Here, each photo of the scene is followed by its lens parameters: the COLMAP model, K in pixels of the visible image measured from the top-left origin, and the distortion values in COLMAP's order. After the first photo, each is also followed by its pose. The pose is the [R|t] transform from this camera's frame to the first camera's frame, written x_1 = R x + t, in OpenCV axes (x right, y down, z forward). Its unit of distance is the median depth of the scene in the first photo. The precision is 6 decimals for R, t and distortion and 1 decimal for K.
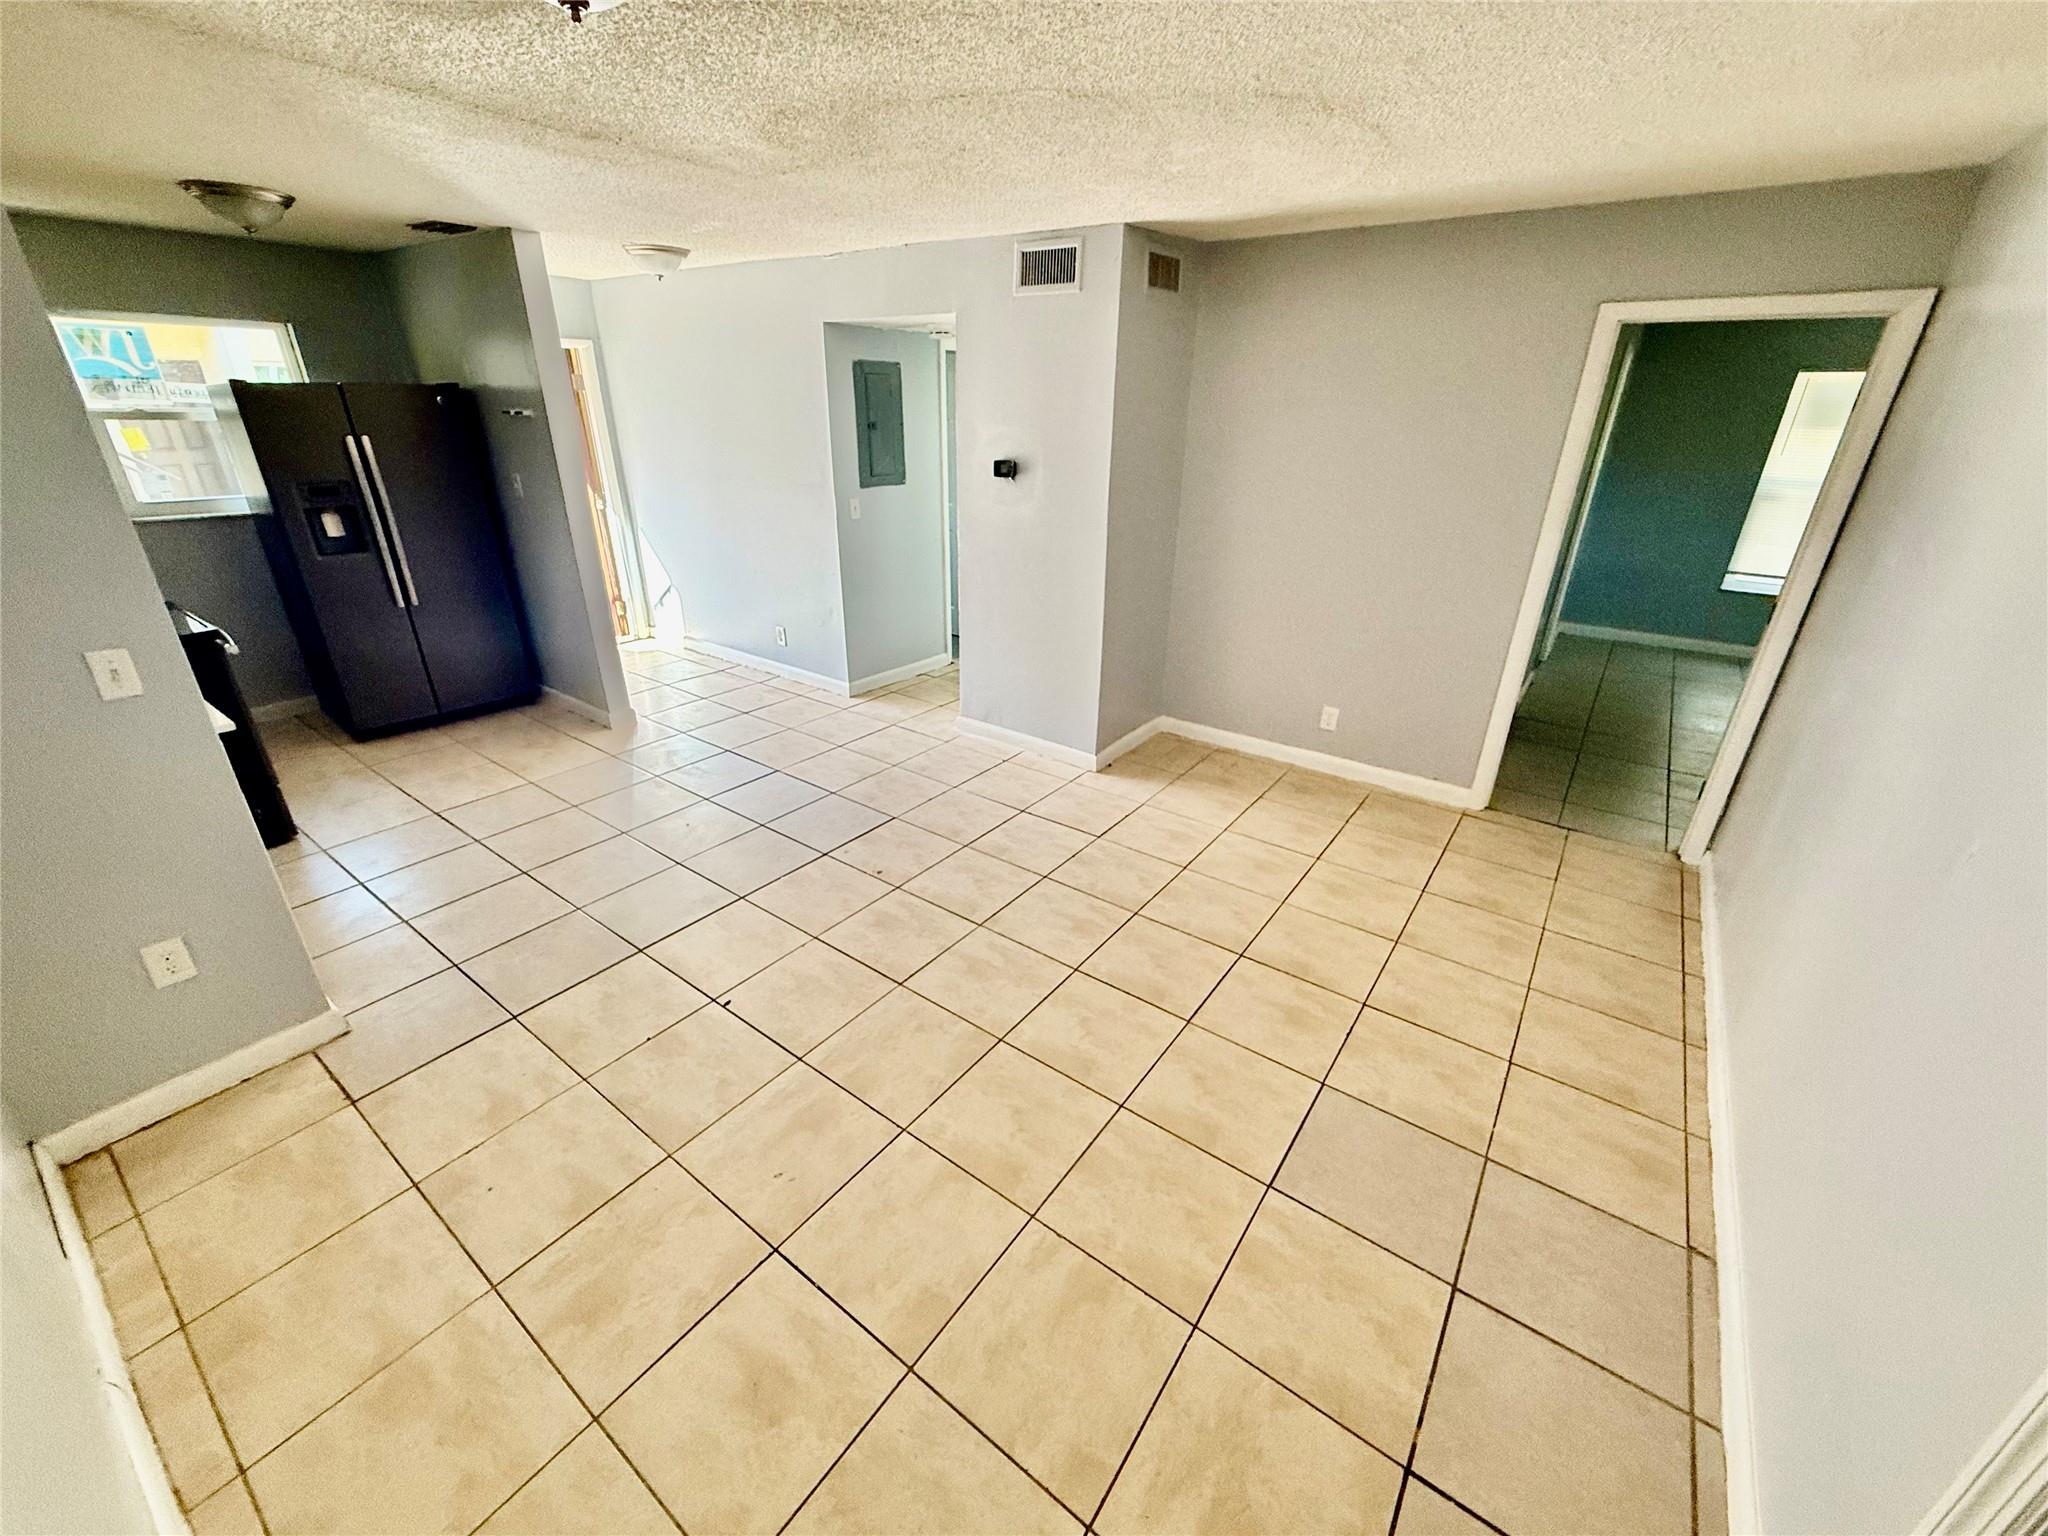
lens RADIAL K [[812.2, 0, 1024.0], [0, 812.2, 768.0], [0, 0, 1]] dist [0.000998, -0.000235]
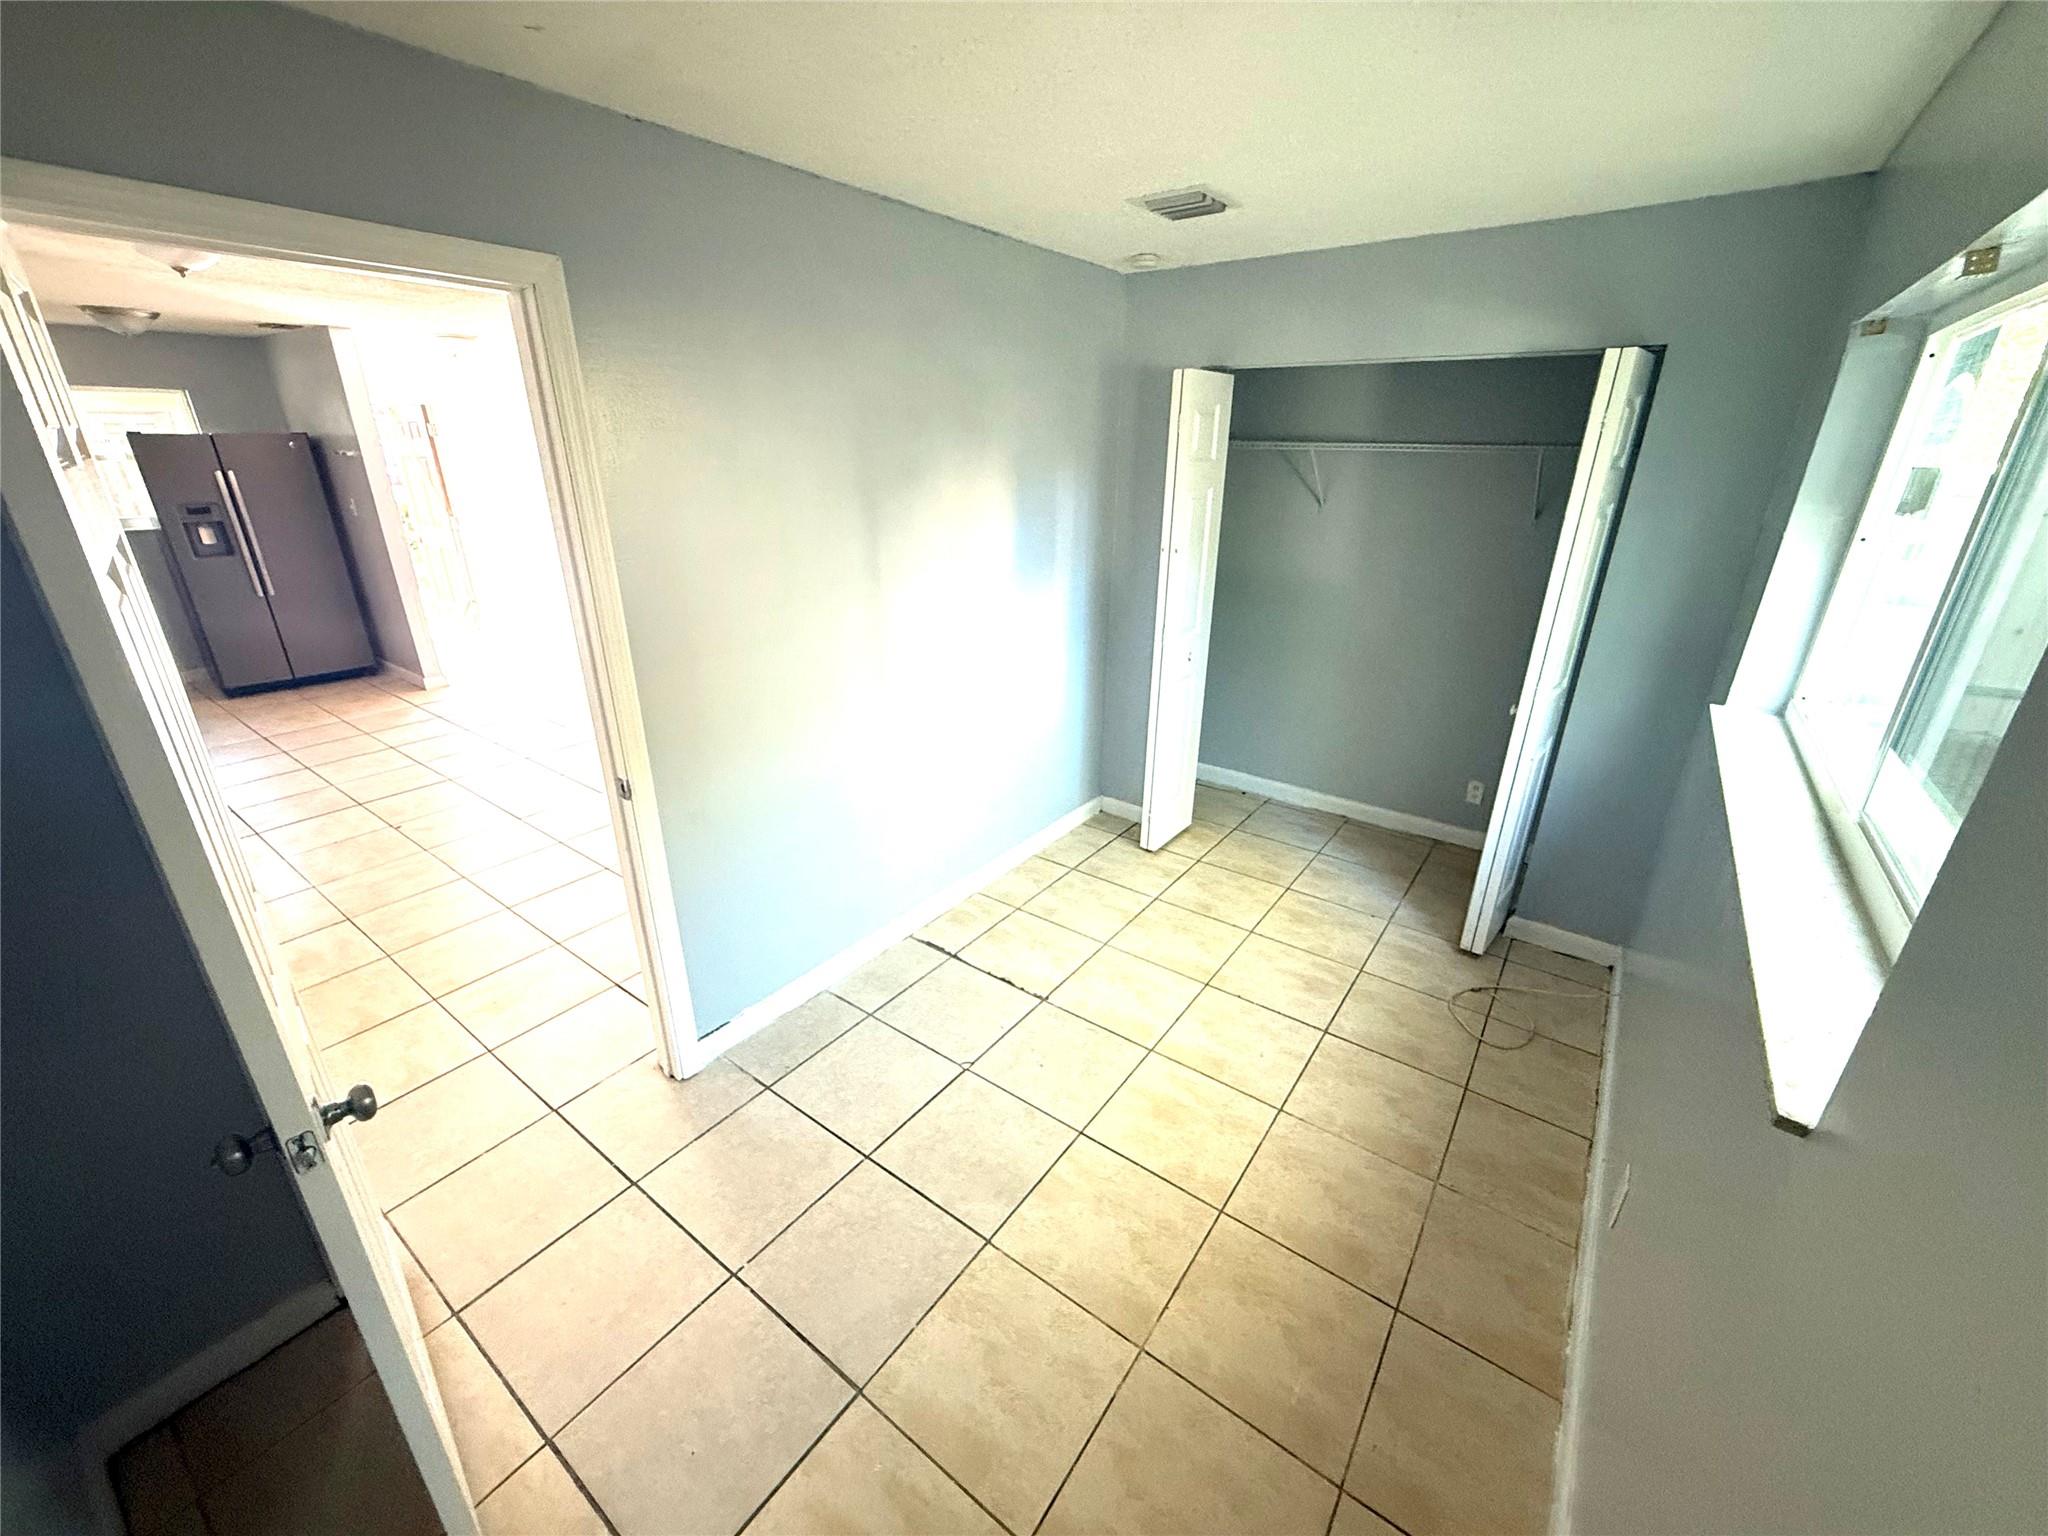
lens RADIAL K [[822.5, 0, 996.3], [0, 822.5, 776.7], [0, 0, 1]] dist [0.006310, 0.000377]
pose [[0.999654, -0.003009, -0.026140, 0.470653], [0.002062, 0.999344, -0.036165, 0.146754], [0.026232, 0.036099, 0.999004, -0.316265]]
